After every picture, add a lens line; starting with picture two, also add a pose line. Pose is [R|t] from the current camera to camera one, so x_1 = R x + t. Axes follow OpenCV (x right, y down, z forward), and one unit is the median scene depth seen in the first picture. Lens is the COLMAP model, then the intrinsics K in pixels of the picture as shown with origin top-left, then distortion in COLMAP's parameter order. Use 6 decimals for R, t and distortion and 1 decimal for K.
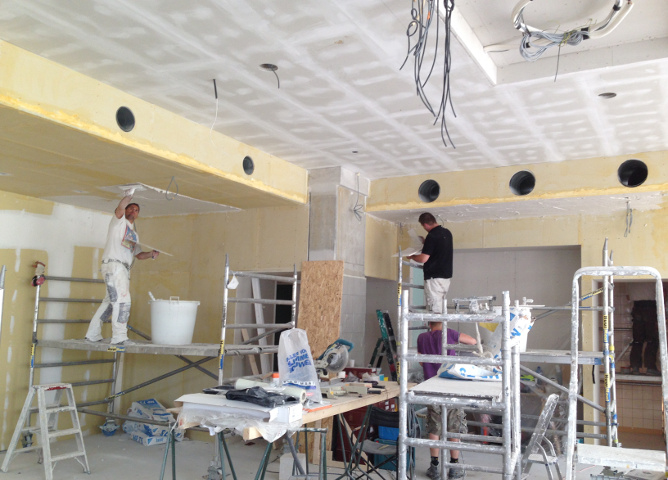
lens RADIAL K [[600.6, 0, 334.0], [0, 600.6, 240.0], [0, 0, 1]] dist [0.100701, -0.189961]
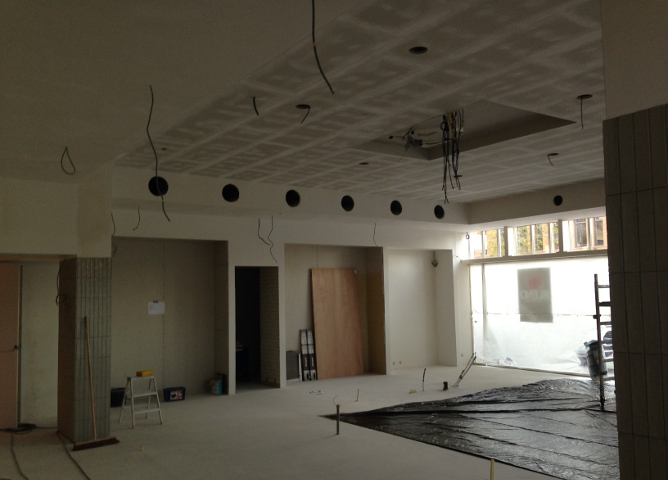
lens RADIAL K [[600.6, 0, 334.0], [0, 600.6, 240.0], [0, 0, 1]] dist [0.100701, -0.189961]
pose [[0.429105, 0.053454, 0.901671, -1.279818], [-0.072157, 0.997086, -0.024771, 0.040541], [-0.900368, -0.054432, 0.431712, 0.339244]]
